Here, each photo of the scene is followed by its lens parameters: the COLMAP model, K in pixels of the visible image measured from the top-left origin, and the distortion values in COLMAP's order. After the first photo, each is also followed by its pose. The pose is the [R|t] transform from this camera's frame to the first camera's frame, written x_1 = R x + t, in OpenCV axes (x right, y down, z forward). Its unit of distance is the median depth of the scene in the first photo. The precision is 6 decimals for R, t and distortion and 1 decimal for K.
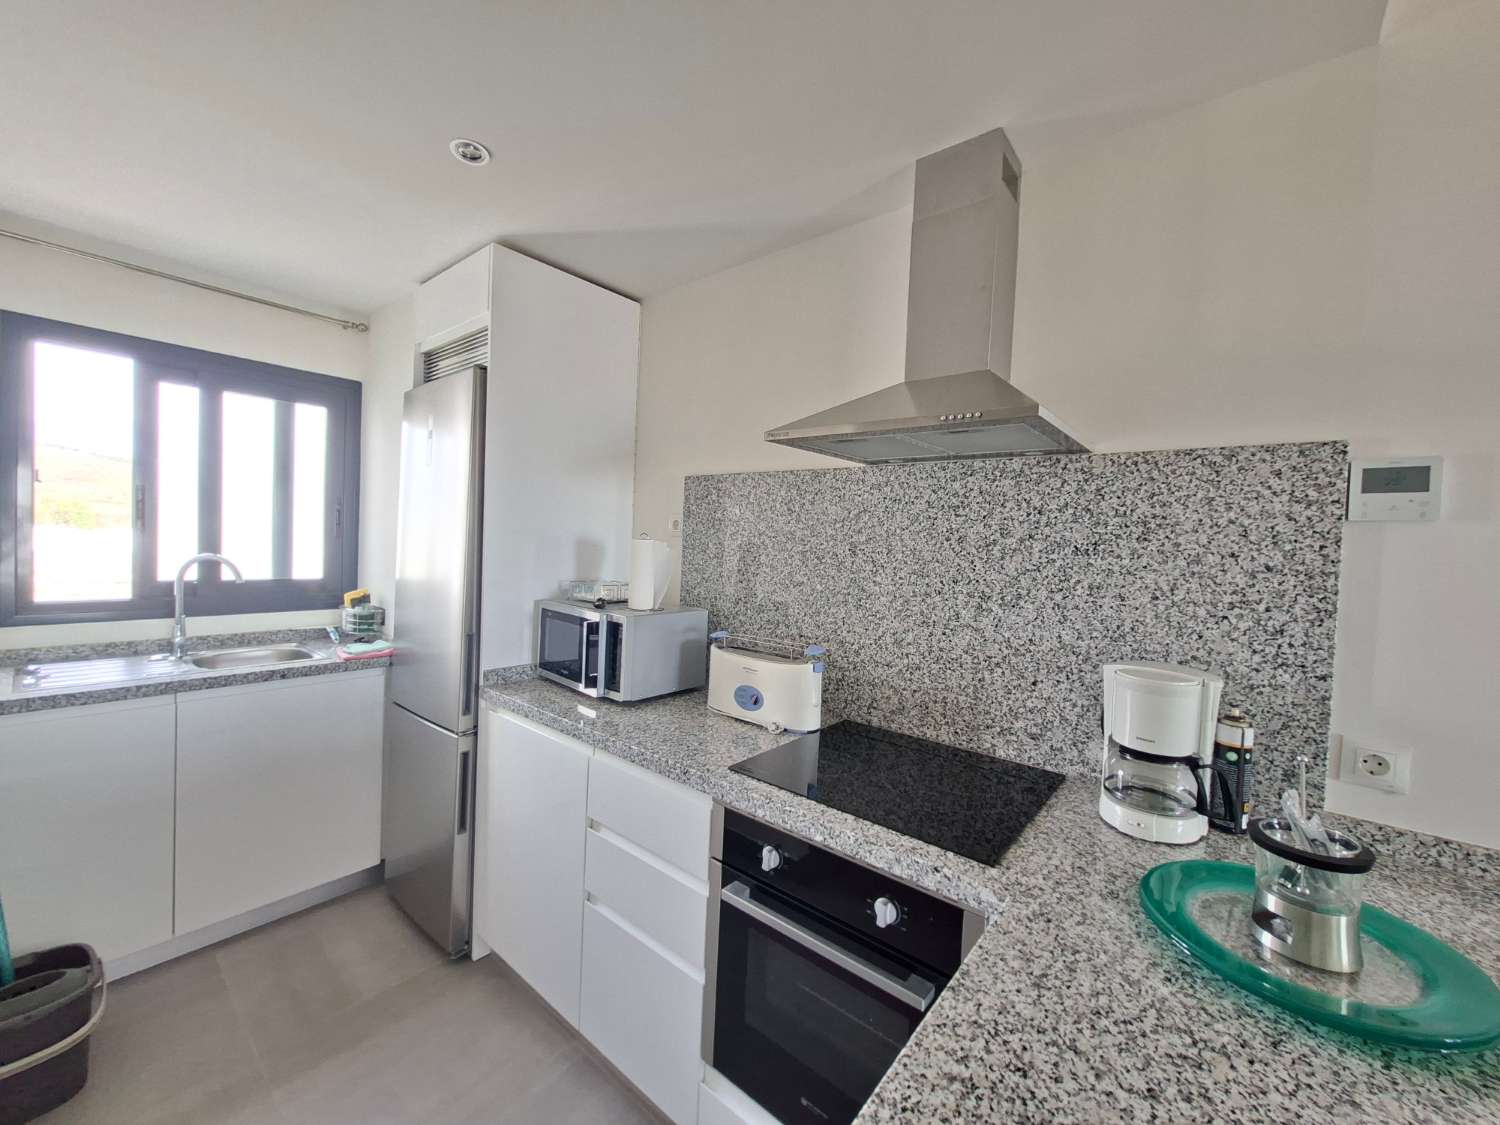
lens RADIAL K [[598.7, 0, 724.7], [0, 598.7, 546.1], [0, 0, 1]] dist [0.002912, -0.000475]
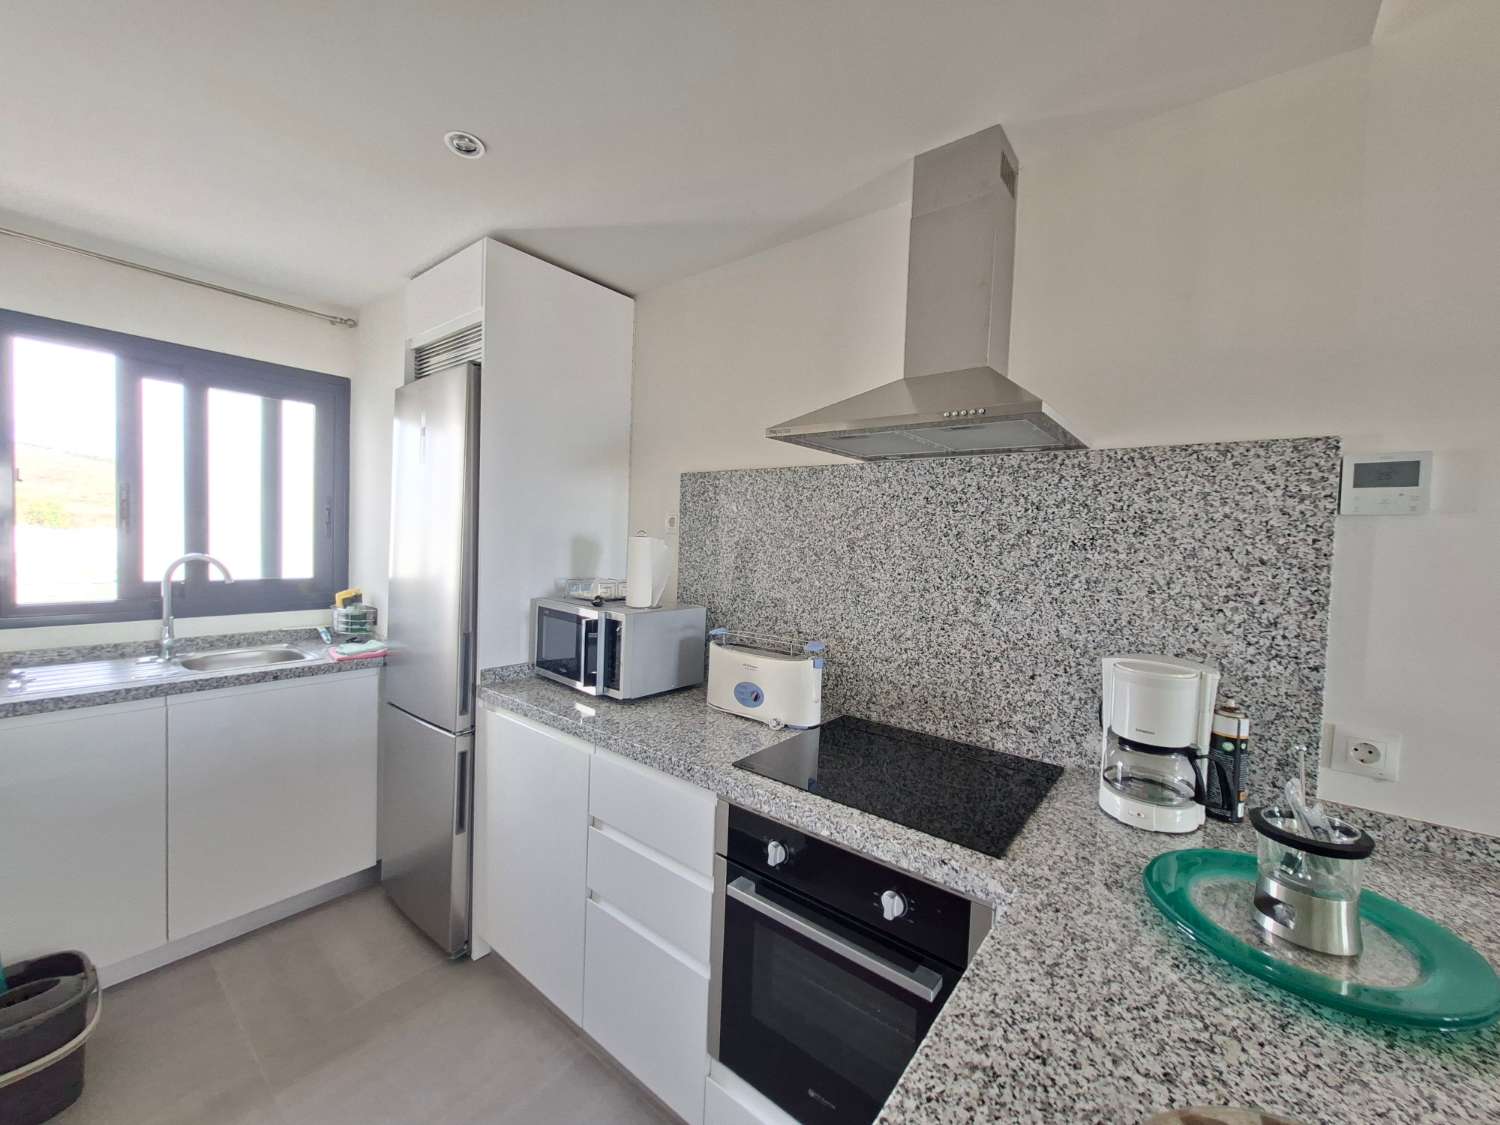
lens RADIAL K [[598.7, 0, 725.9], [0, 598.7, 547.6], [0, 0, 1]] dist [0.002912, -0.000475]
pose [[0.999776, -0.006021, 0.020291, -0.019303], [0.005854, 0.999949, 0.008279, -0.000824], [-0.020339, -0.008159, 0.999760, 0.000604]]
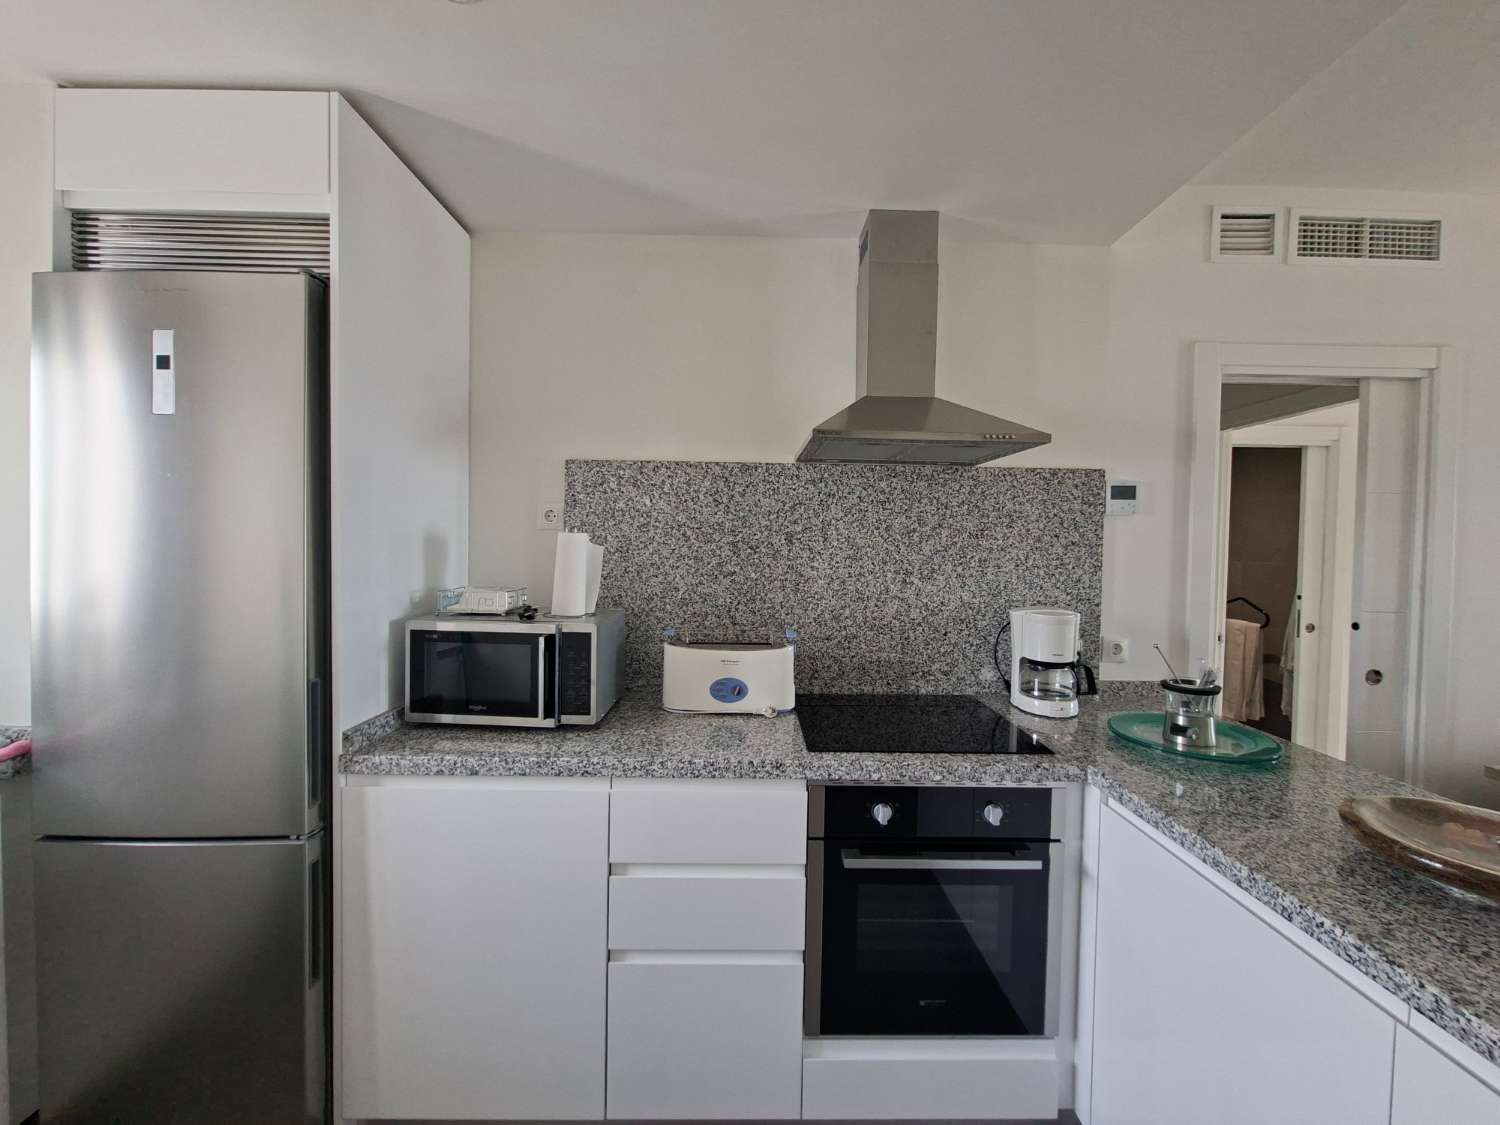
lens RADIAL K [[598.7, 0, 790.0], [0, 598.7, 545.0], [0, 0, 1]] dist [0.002912, -0.000475]
pose [[0.749516, -0.031932, 0.661216, -0.605061], [0.020944, 0.999480, 0.024527, -0.011604], [-0.661655, -0.004535, 0.749795, 0.211191]]
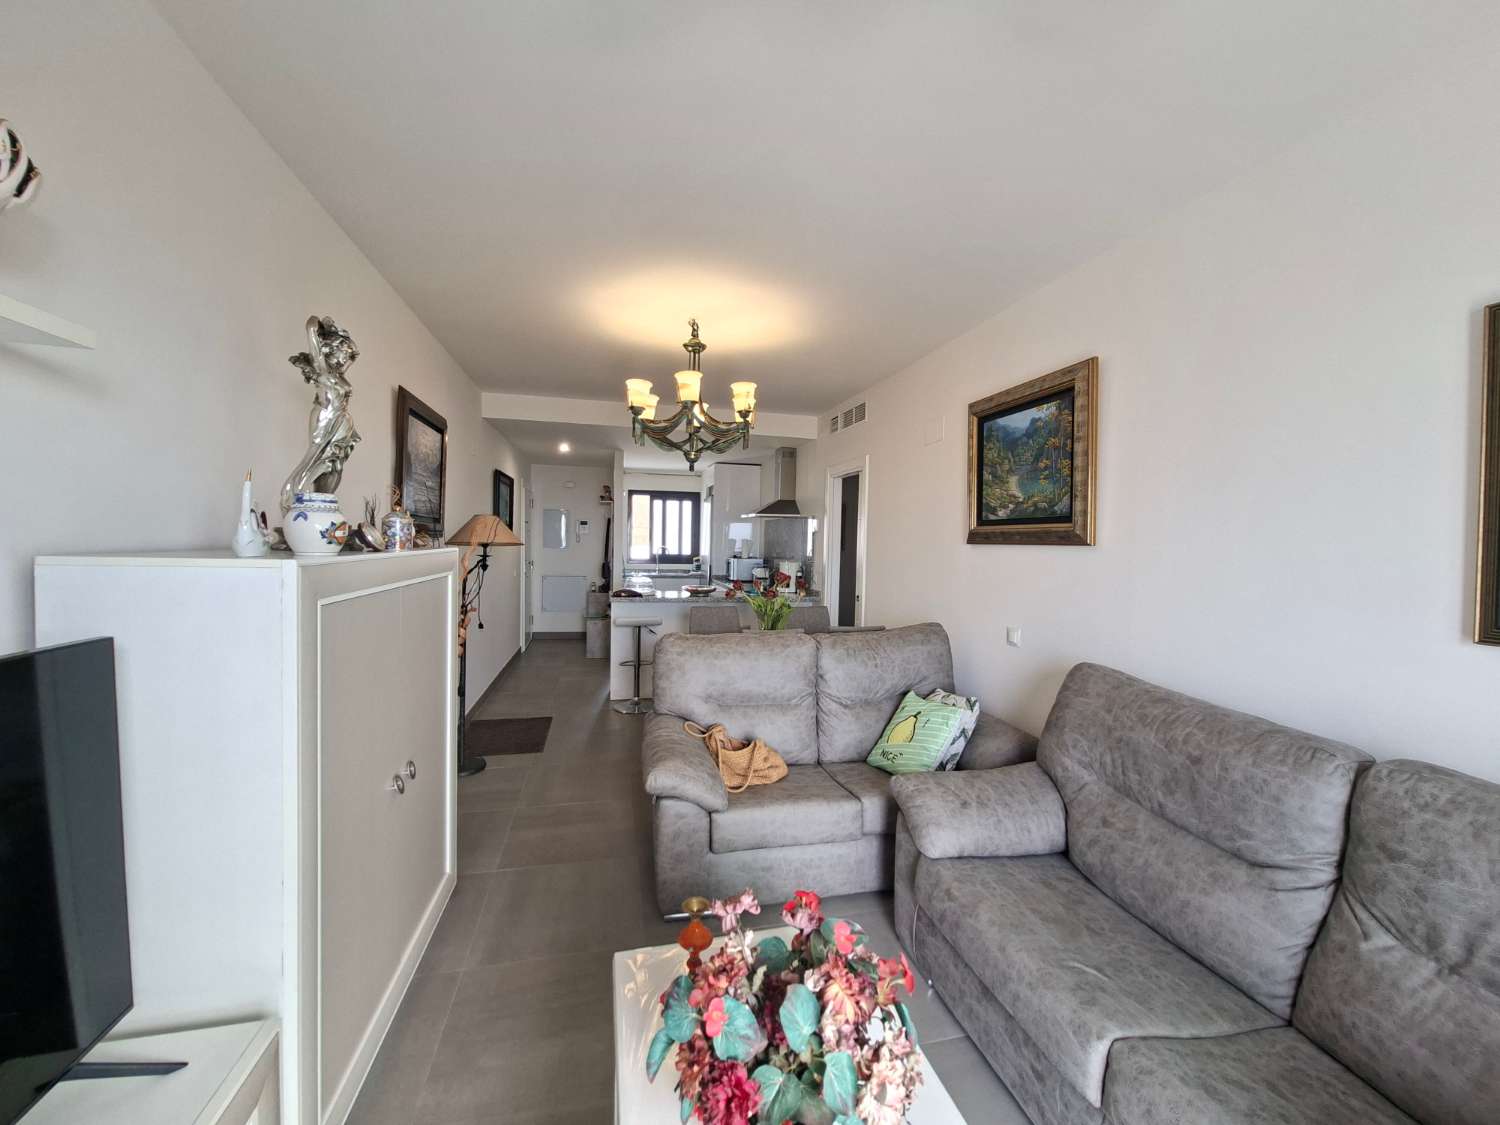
lens RADIAL K [[598.7, 0, 743.0], [0, 598.7, 546.7], [0, 0, 1]] dist [0.002912, -0.000475]
pose [[0.804977, -0.019790, -0.592975, 2.651753], [0.006893, 0.999688, -0.024006, 0.161828], [0.593265, 0.015237, 0.804863, -2.574232]]
